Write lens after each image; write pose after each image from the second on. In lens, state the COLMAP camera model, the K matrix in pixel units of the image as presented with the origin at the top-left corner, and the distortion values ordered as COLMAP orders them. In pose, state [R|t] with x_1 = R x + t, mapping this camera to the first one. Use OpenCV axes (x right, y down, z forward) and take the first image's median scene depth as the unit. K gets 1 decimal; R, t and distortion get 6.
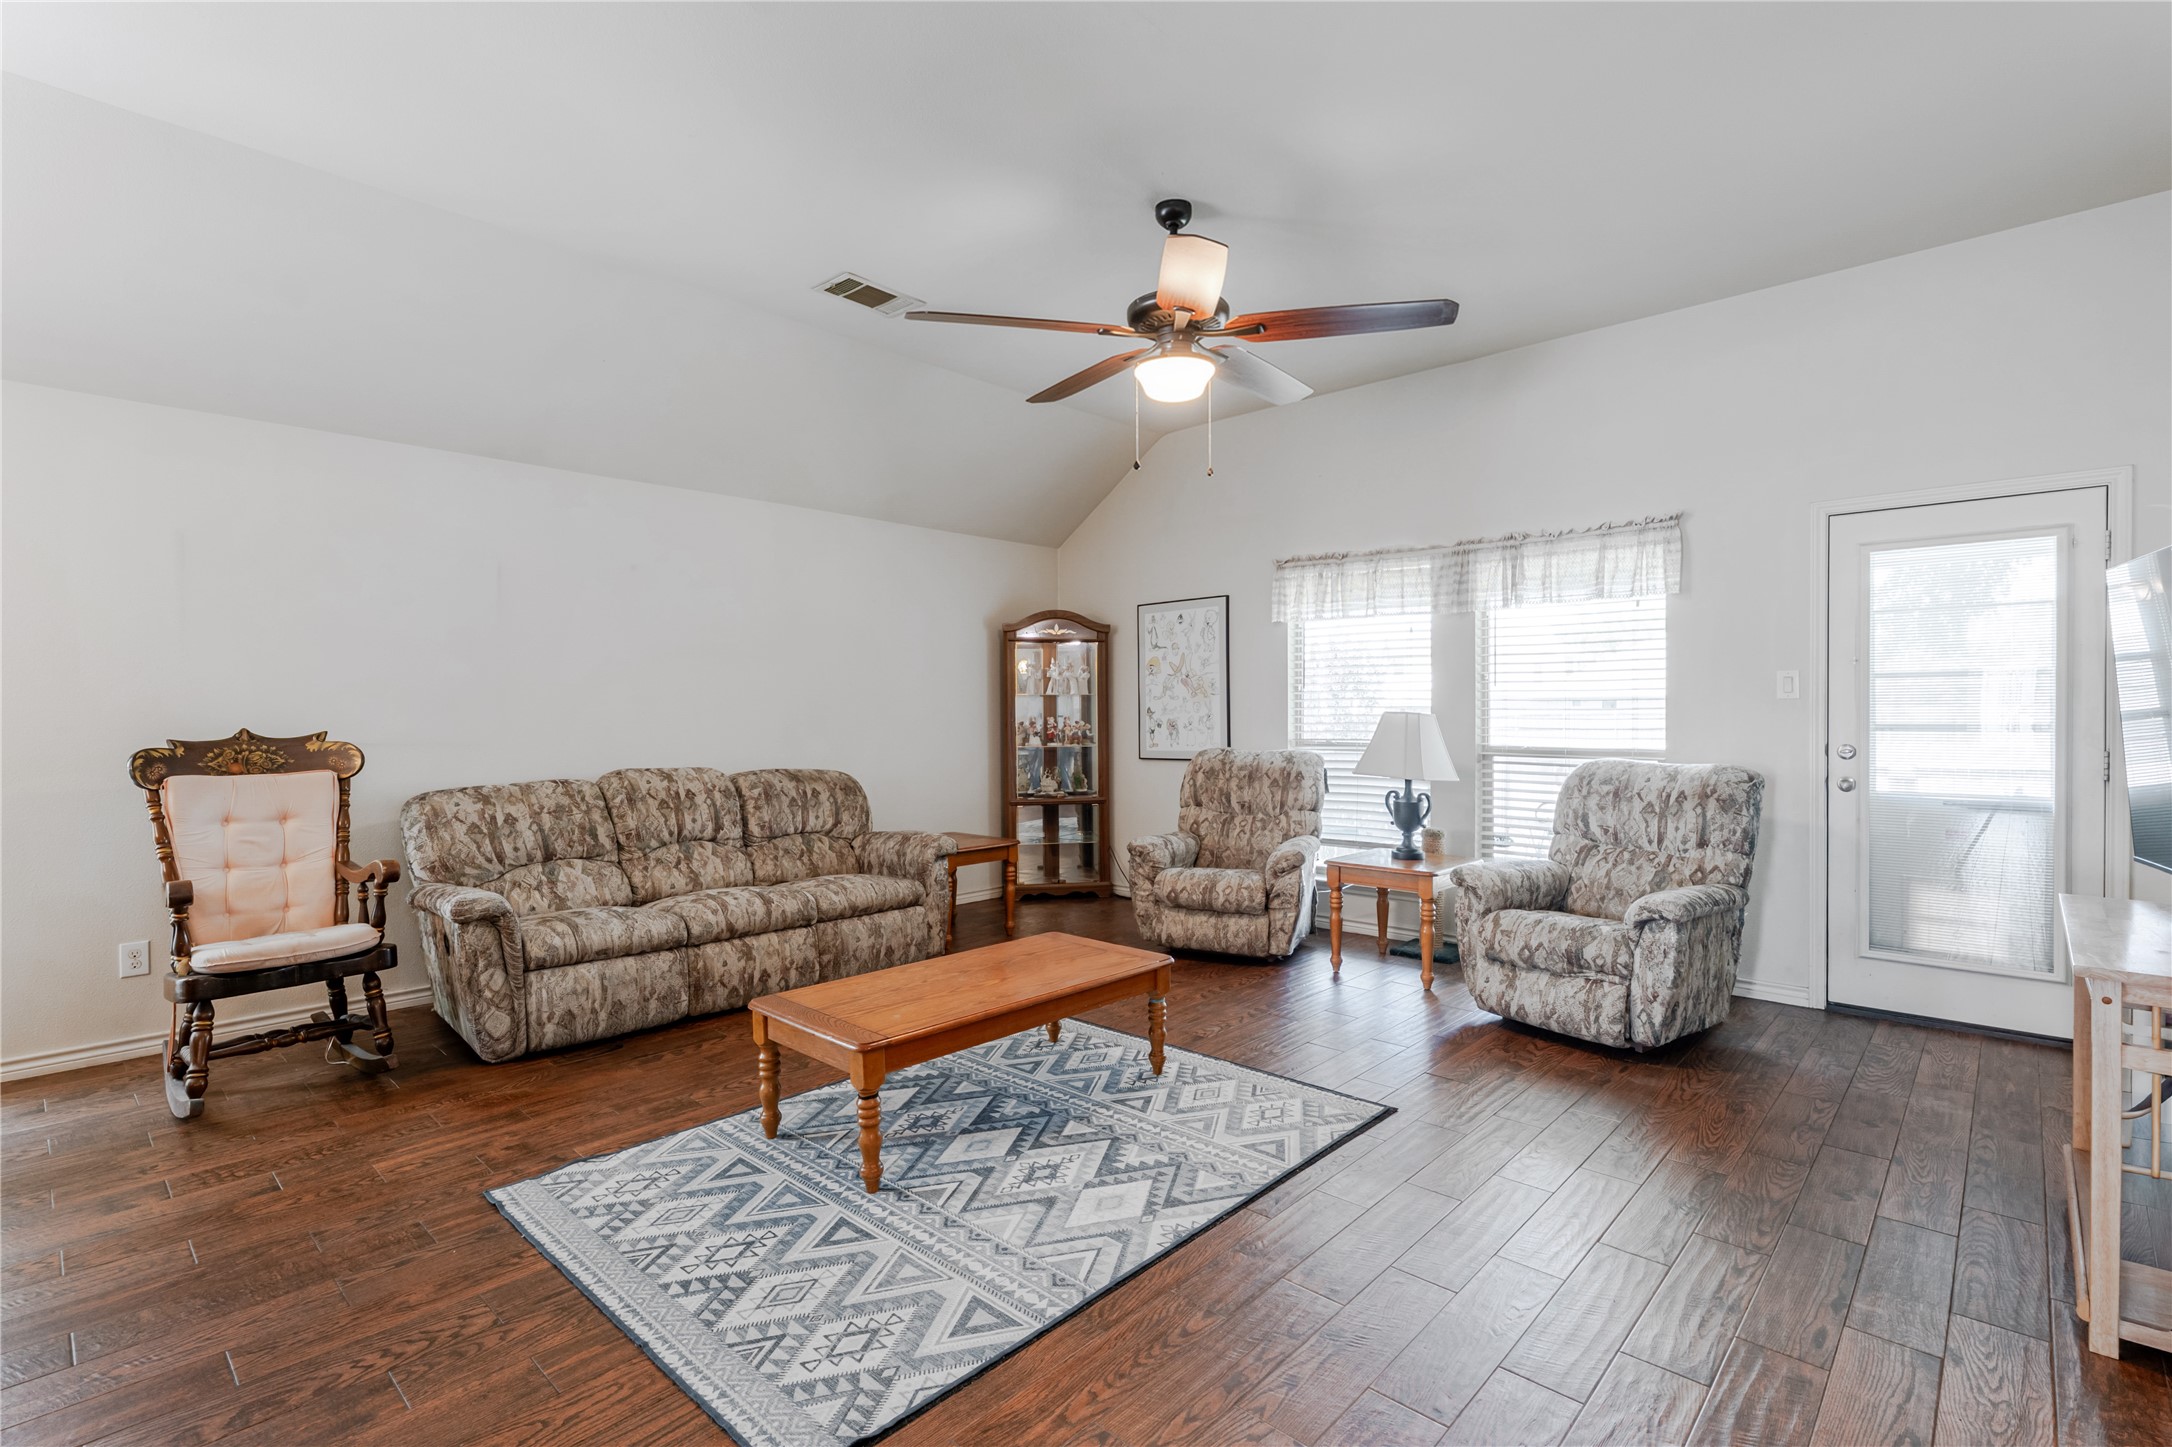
lens RADIAL K [[1005.4, 0, 1097.4], [0, 1005.4, 727.6], [0, 0, 1]] dist [-0.000965, 0.002438]
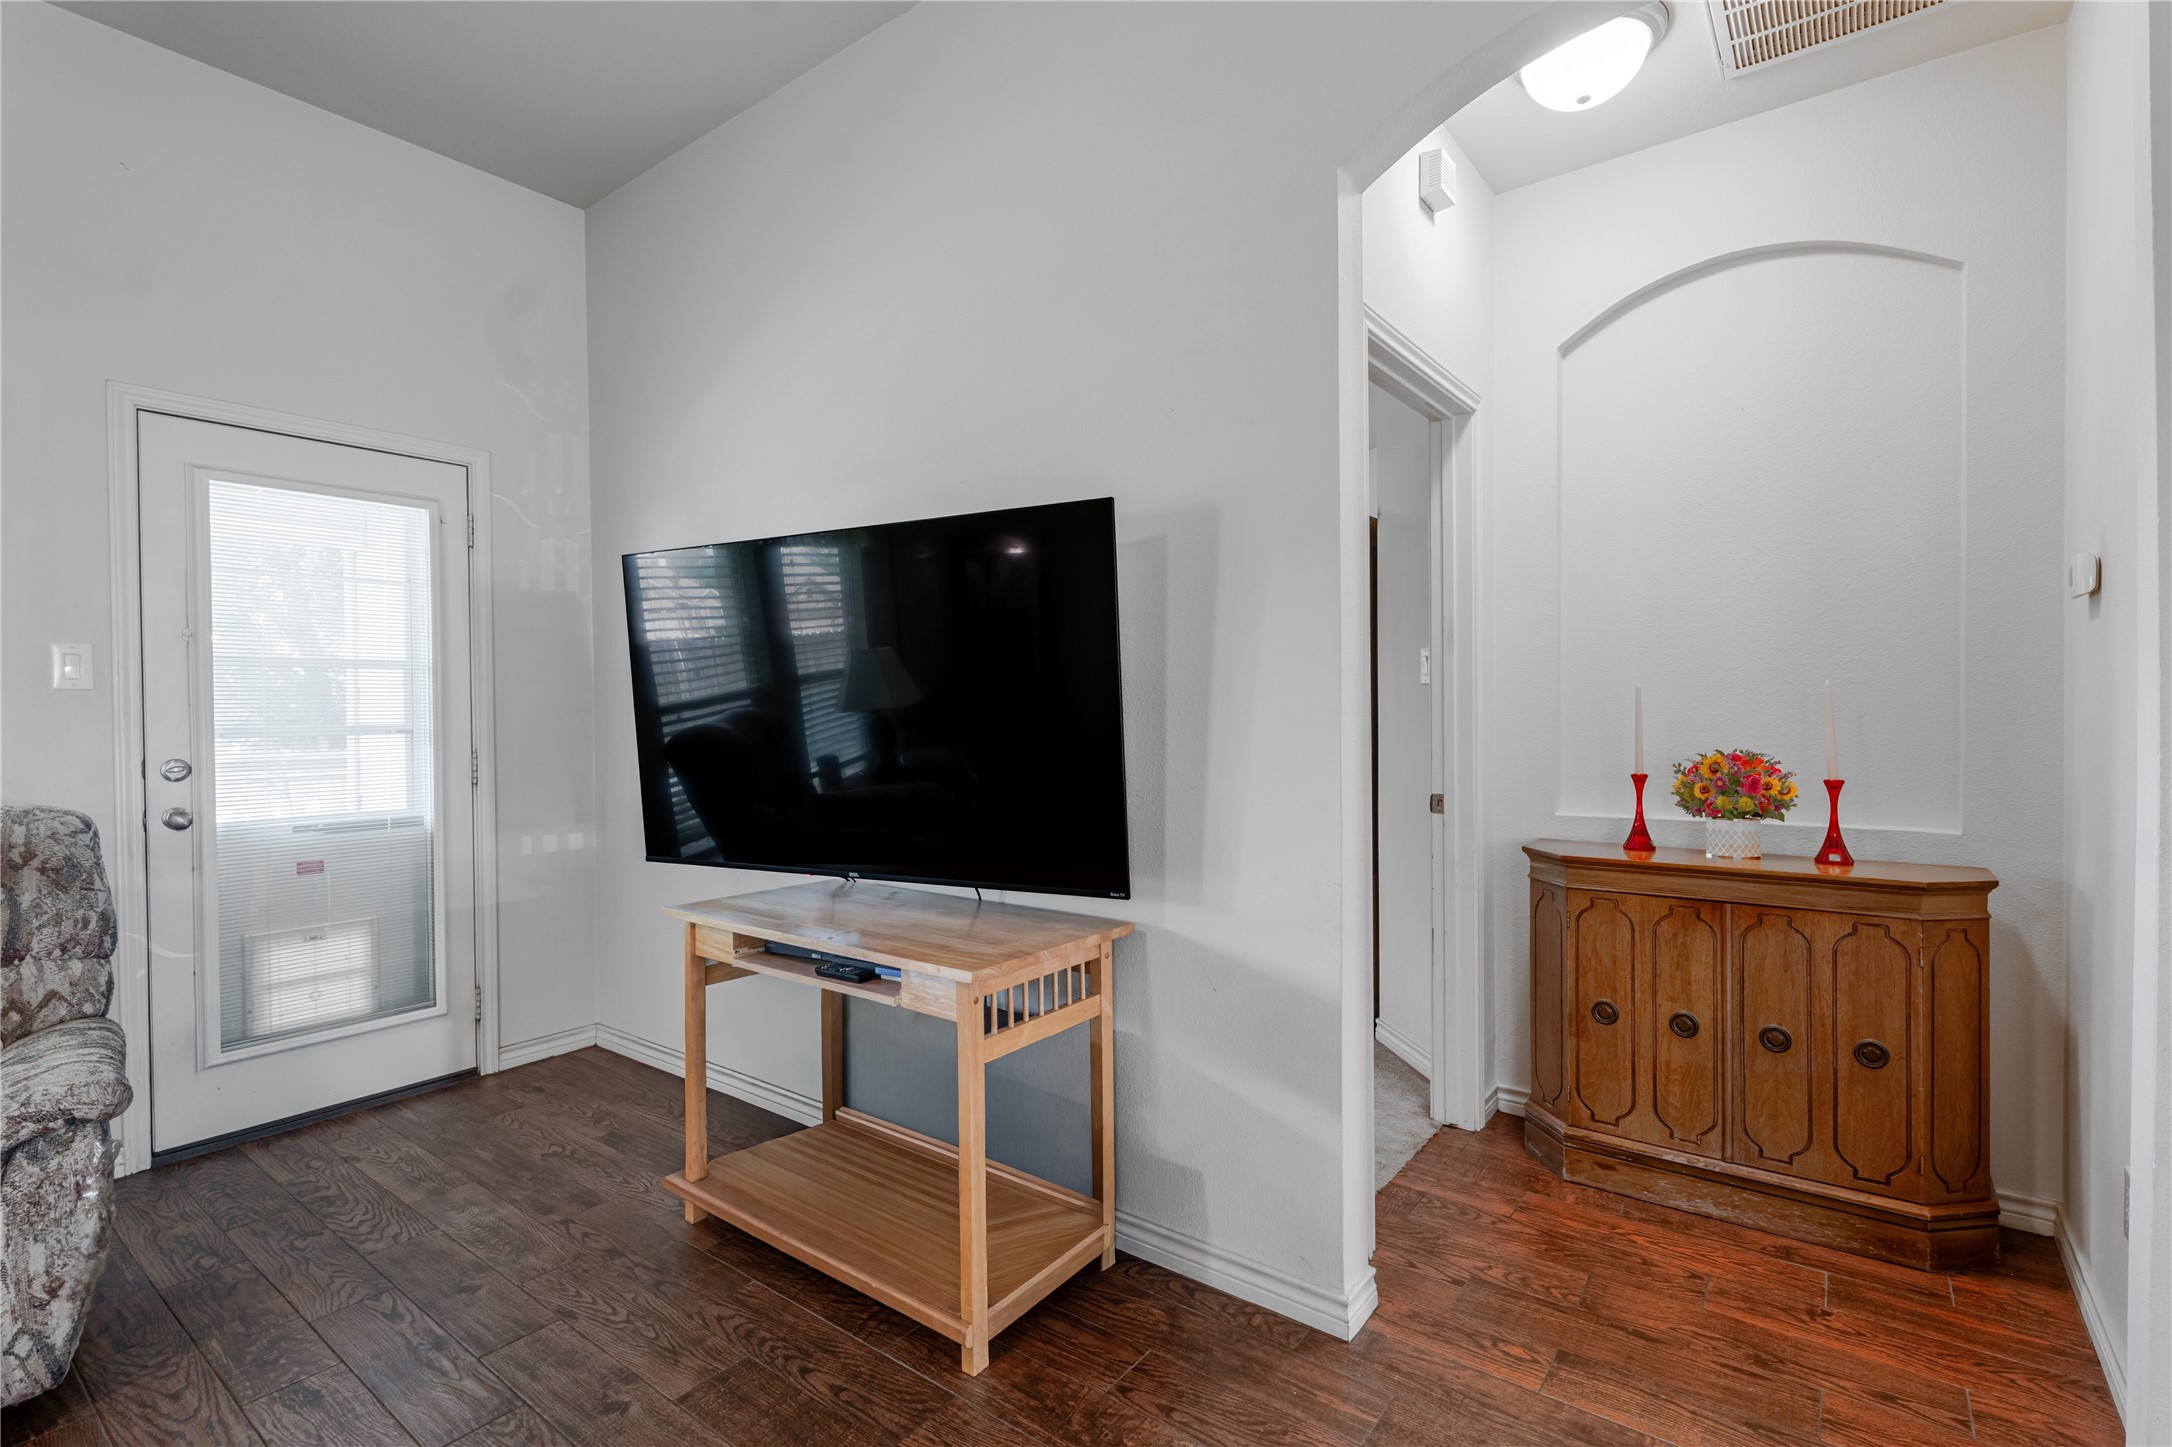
lens RADIAL K [[1005.4, 0, 1086.2], [0, 1005.4, 725.2], [0, 0, 1]] dist [-0.000965, 0.002438]
pose [[-0.097215, -0.009991, 0.995213, 0.020238], [0.023614, 0.999645, 0.012342, 0.000038], [-0.994983, 0.024701, -0.096944, 0.483216]]
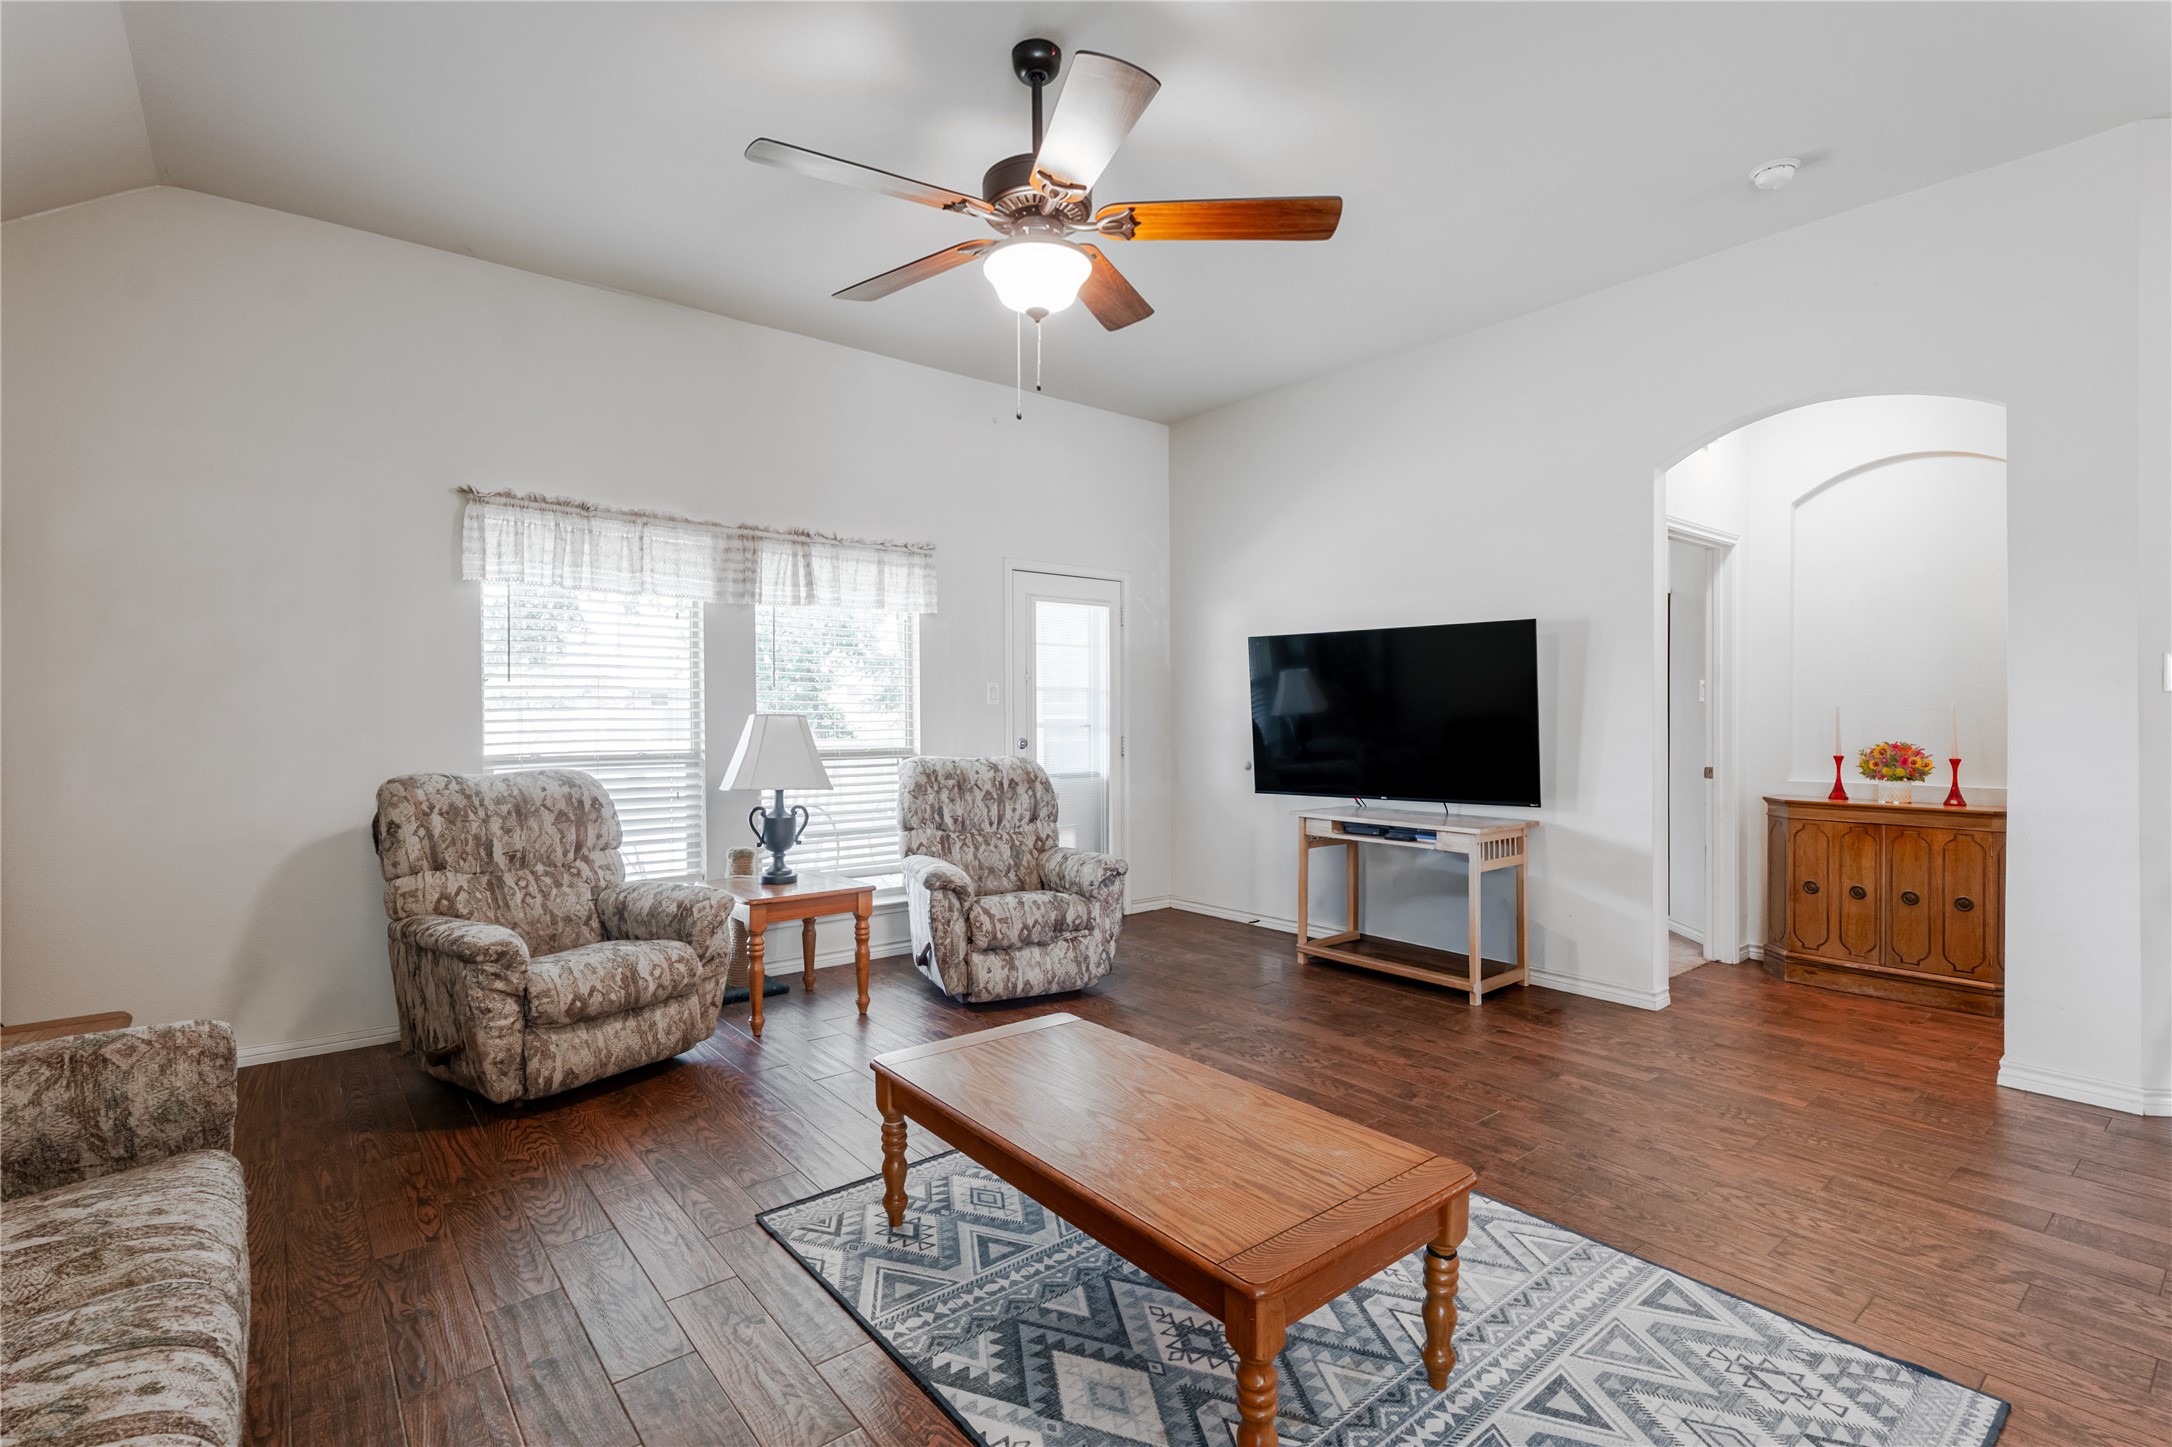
lens RADIAL K [[1005.4, 0, 1081.1], [0, 1005.4, 726.3], [0, 0, 1]] dist [-0.000965, 0.002438]
pose [[0.142813, -0.009583, 0.989703, -0.635769], [0.017661, 0.999819, 0.007133, -0.008361], [-0.989592, 0.016460, 0.142956, 0.757059]]
